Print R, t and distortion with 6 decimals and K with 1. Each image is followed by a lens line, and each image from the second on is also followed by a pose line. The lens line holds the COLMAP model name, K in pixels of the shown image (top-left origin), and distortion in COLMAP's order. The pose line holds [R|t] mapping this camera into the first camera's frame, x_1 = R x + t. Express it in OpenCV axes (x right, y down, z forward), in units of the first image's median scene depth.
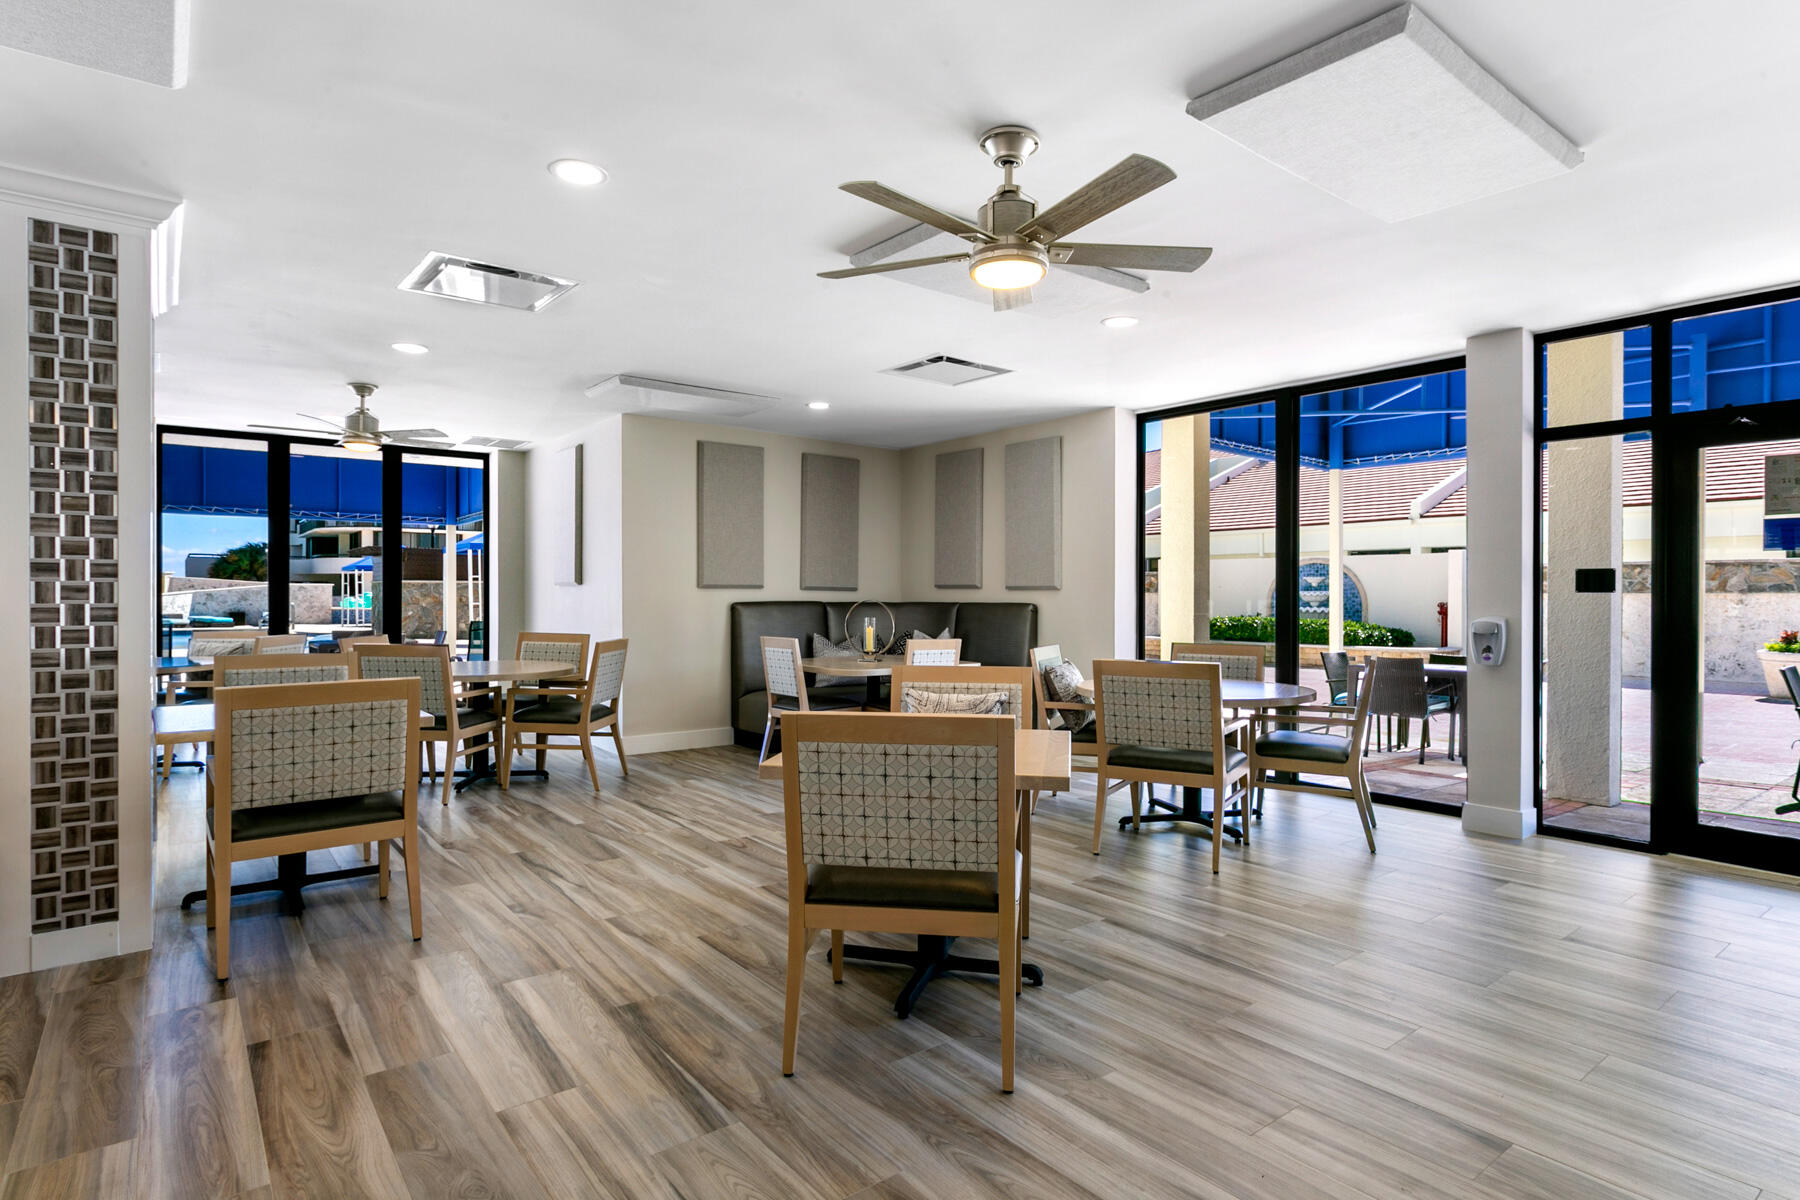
lens RADIAL K [[947.7, 0, 906.1], [0, 947.7, 609.1], [0, 0, 1]] dist [-0.004659, 0.005514]
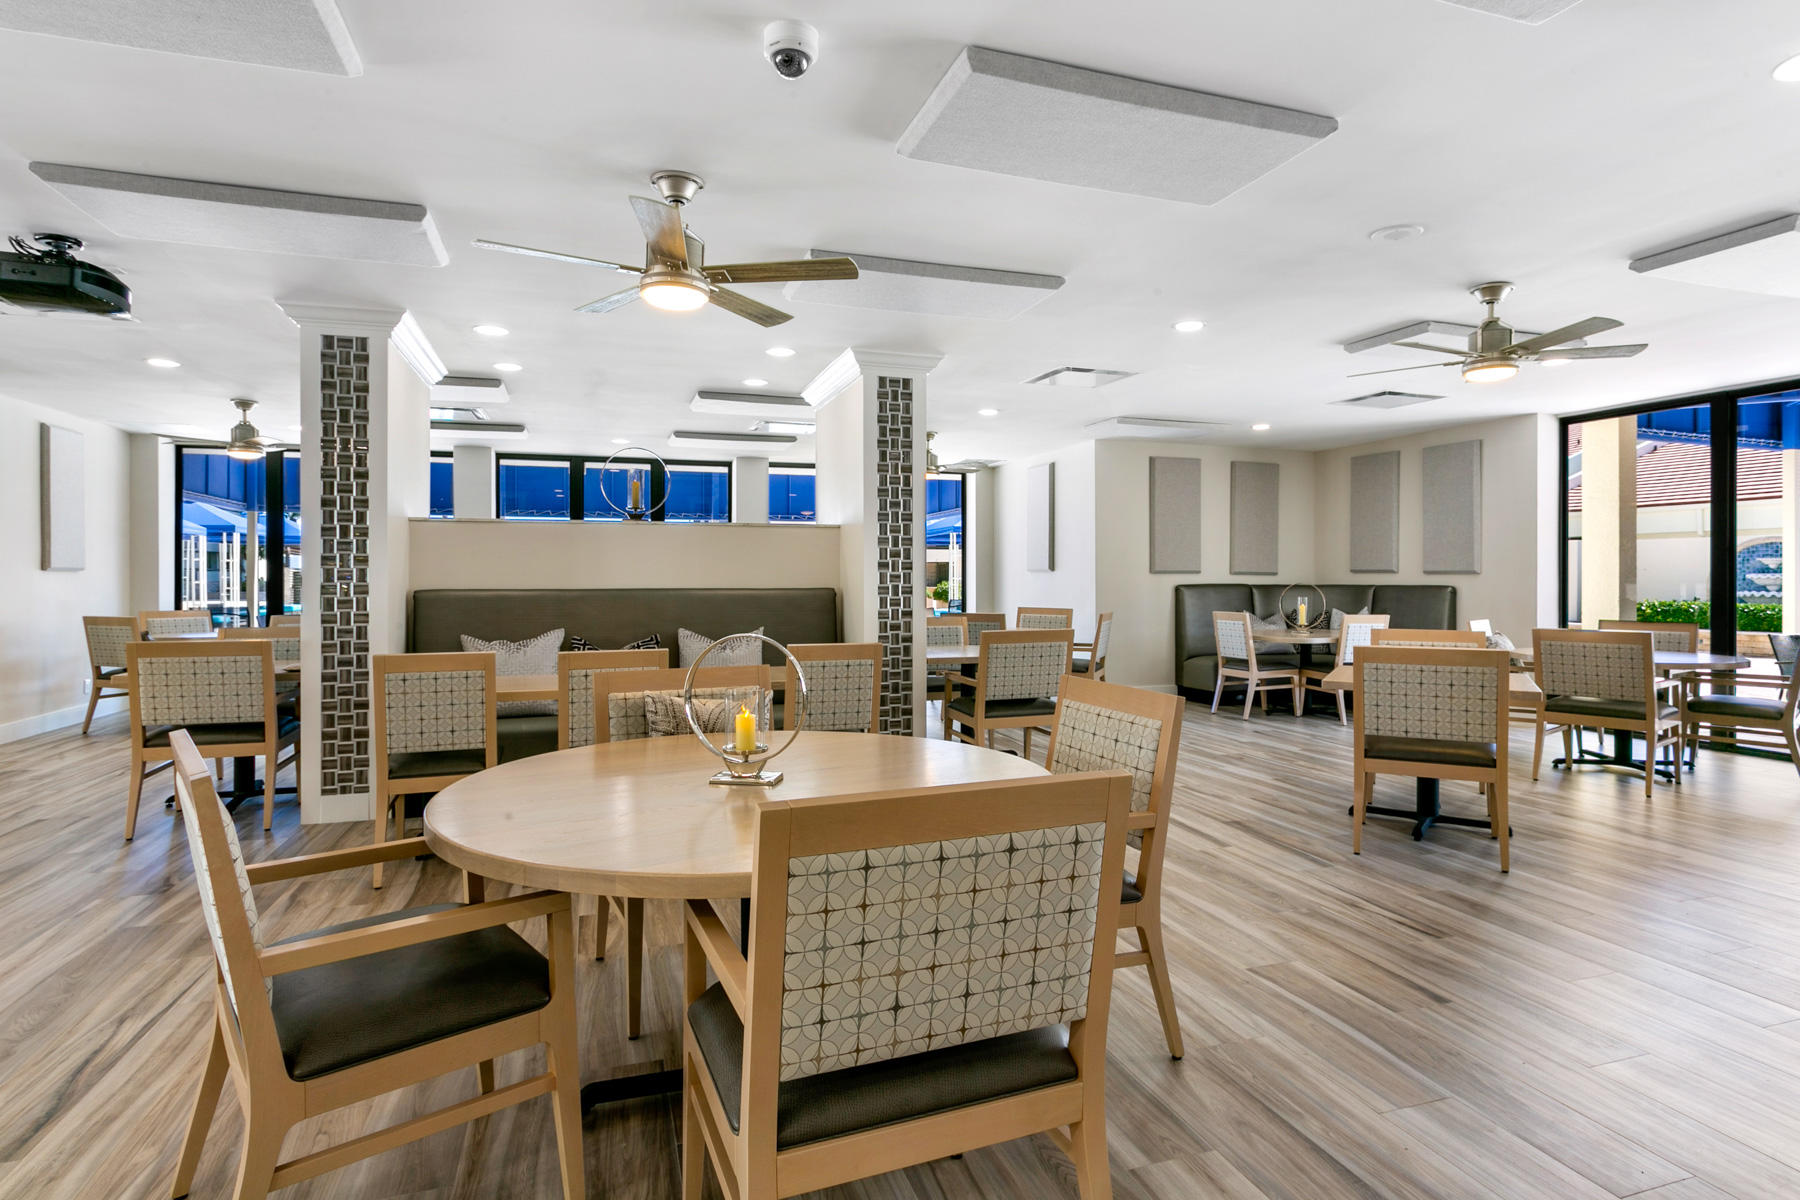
lens RADIAL K [[947.7, 0, 903.1], [0, 947.7, 586.6], [0, 0, 1]] dist [-0.004659, 0.005514]
pose [[0.941871, 0.000165, -0.335976, -0.122592], [-0.002415, 0.999977, -0.006279, 0.004815], [0.335967, 0.006725, 0.941850, -0.348112]]
